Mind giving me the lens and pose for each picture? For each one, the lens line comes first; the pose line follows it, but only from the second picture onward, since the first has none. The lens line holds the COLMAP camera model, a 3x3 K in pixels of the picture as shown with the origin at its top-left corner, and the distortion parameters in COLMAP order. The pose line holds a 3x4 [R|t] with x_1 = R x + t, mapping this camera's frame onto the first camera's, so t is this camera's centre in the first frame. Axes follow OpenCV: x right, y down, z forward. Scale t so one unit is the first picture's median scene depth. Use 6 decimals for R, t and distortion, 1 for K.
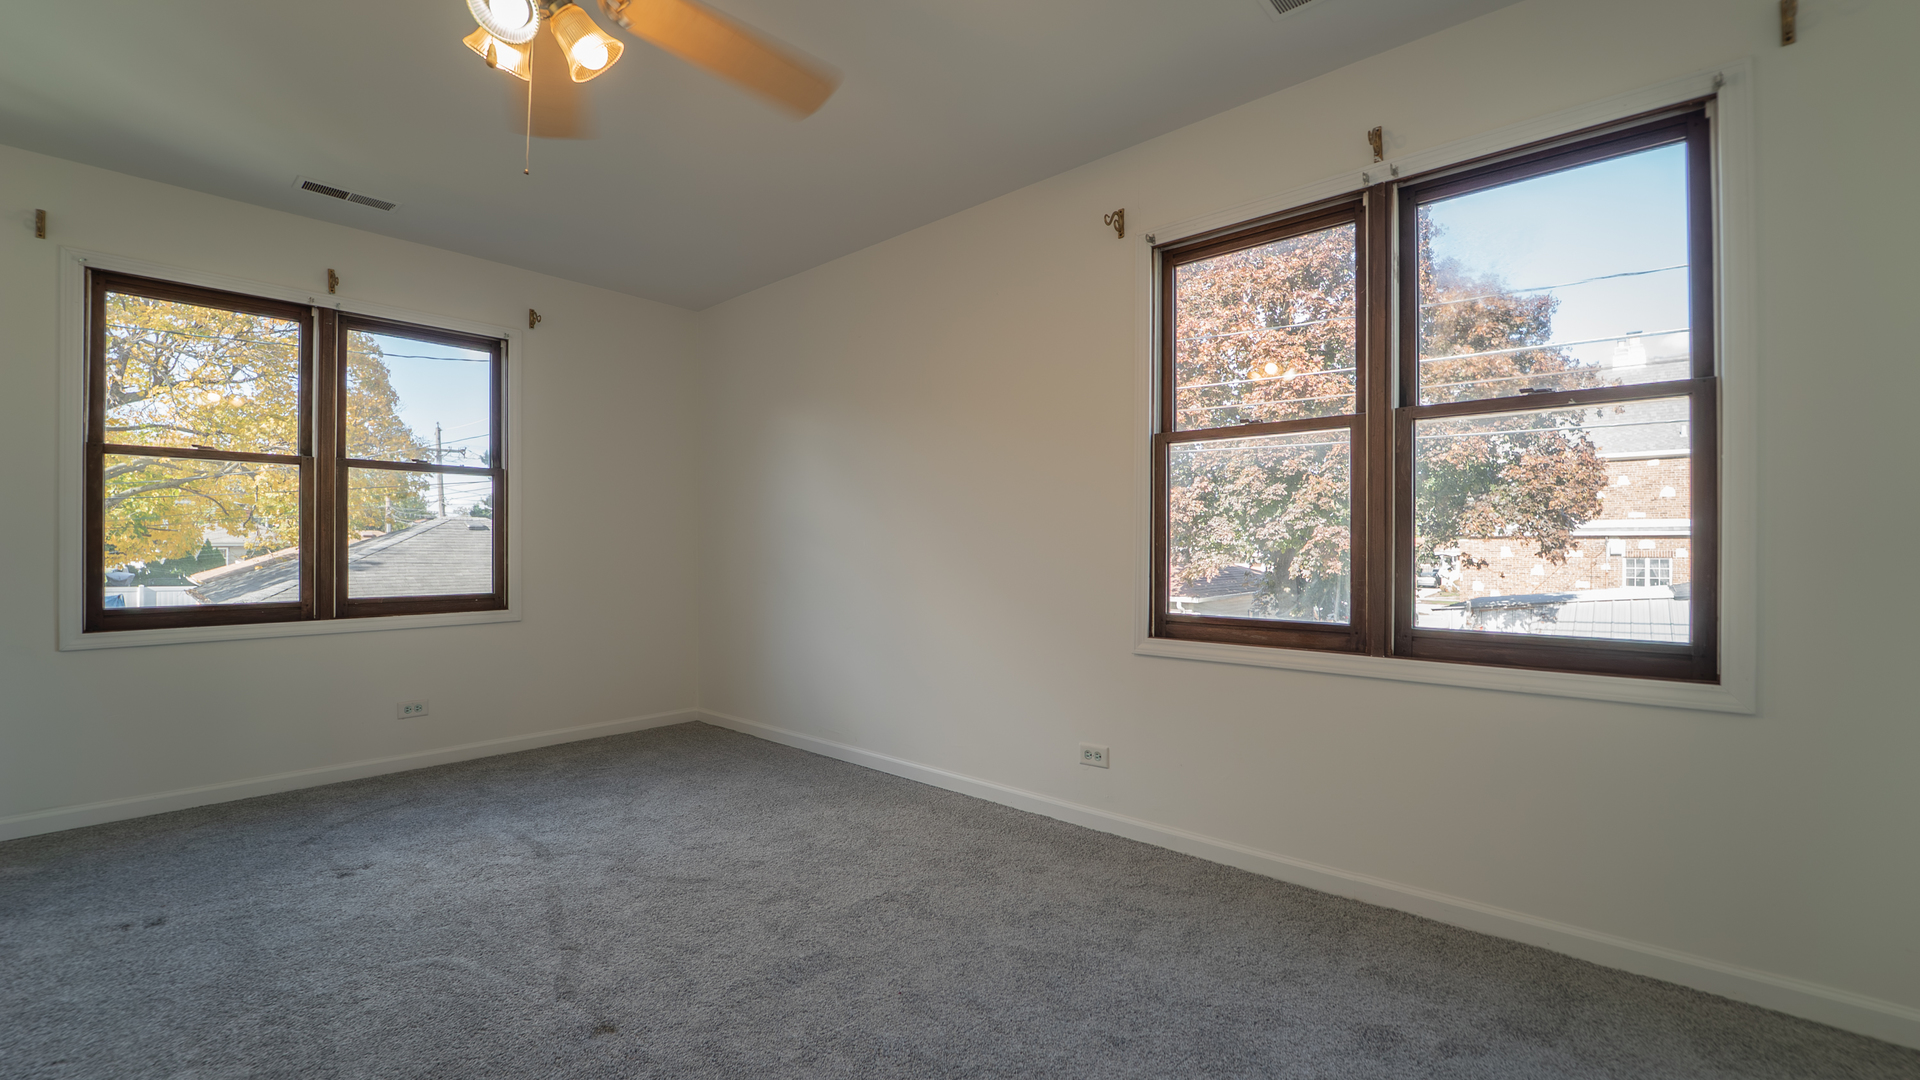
lens RADIAL K [[763.9, 0, 969.7], [0, 763.9, 546.7], [0, 0, 1]] dist [-0.000554, -0.002311]
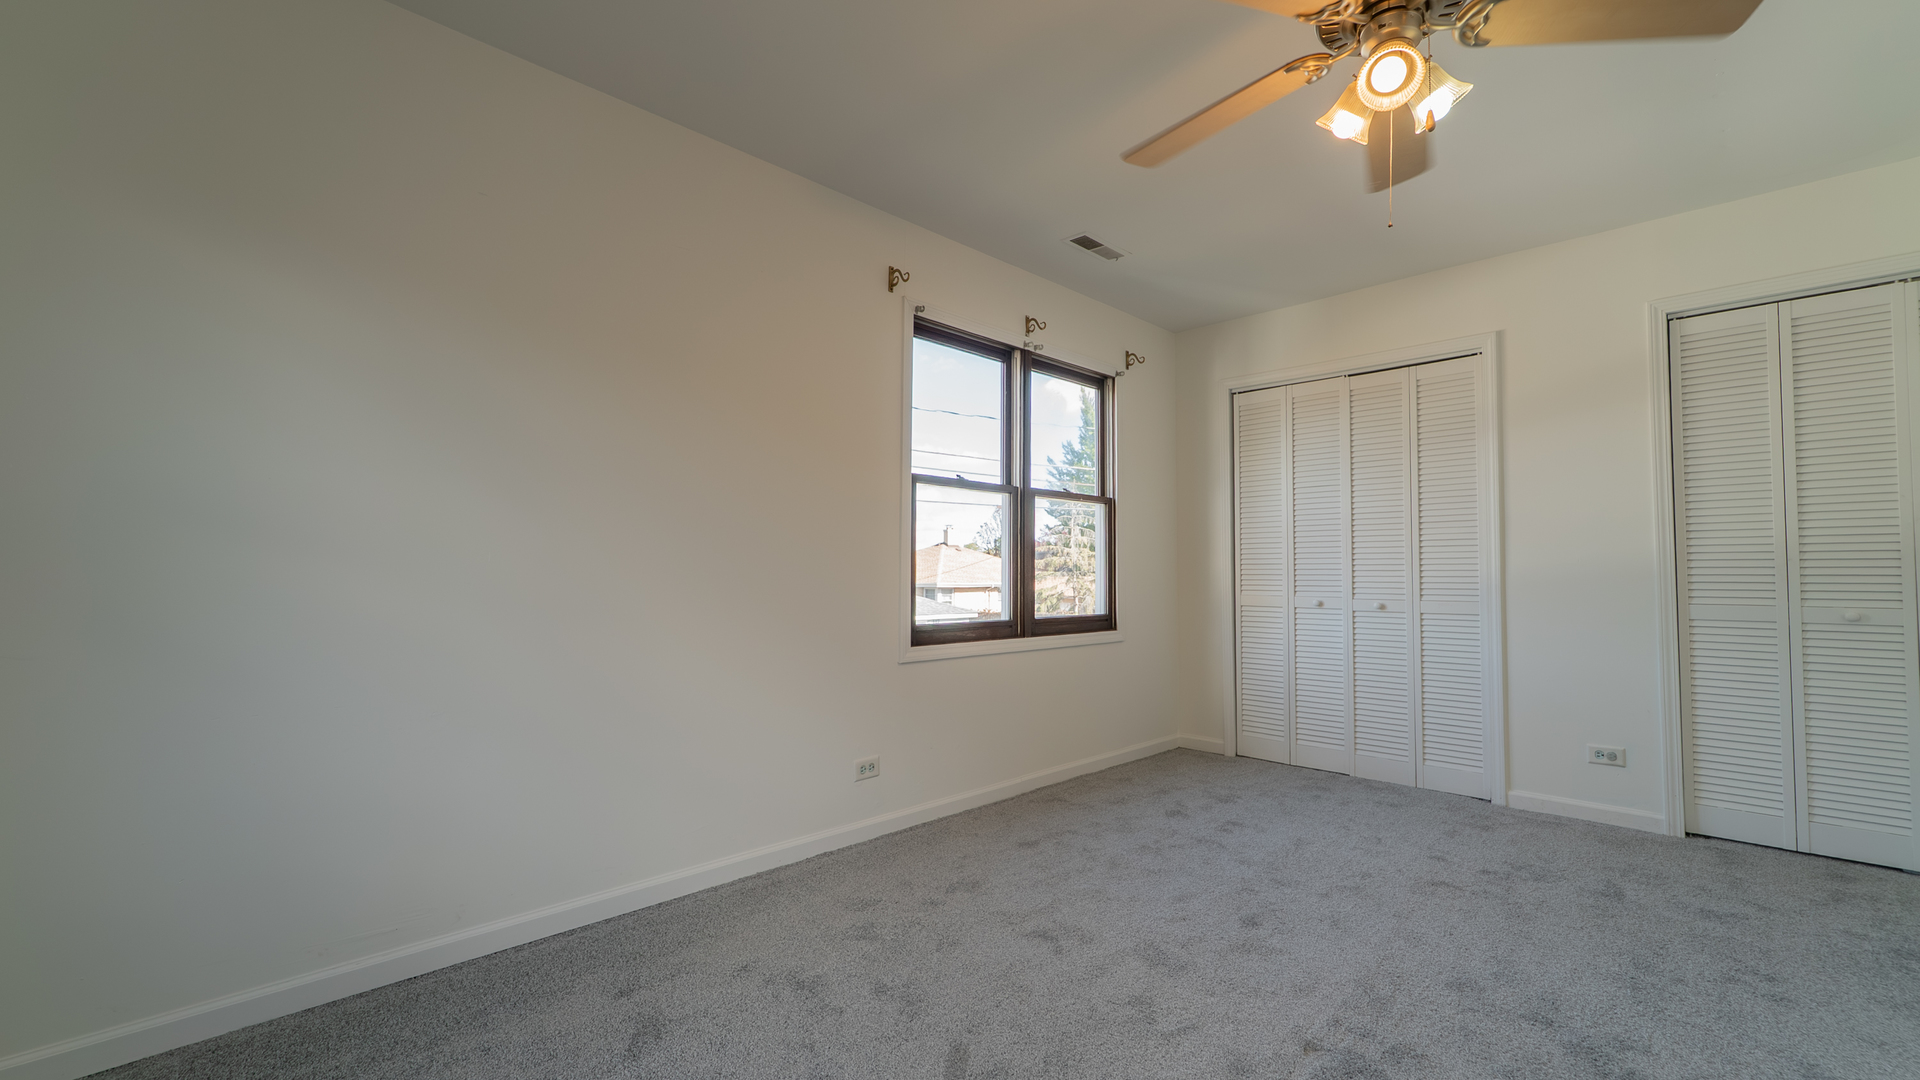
lens RADIAL K [[763.9, 0, 969.7], [0, 763.9, 546.7], [0, 0, 1]] dist [-0.000554, -0.002311]
pose [[0.079006, 0.045121, 0.995852, -1.022660], [-0.006828, 0.998976, -0.044721, 0.020844], [-0.996851, -0.003266, 0.079233, 0.912555]]
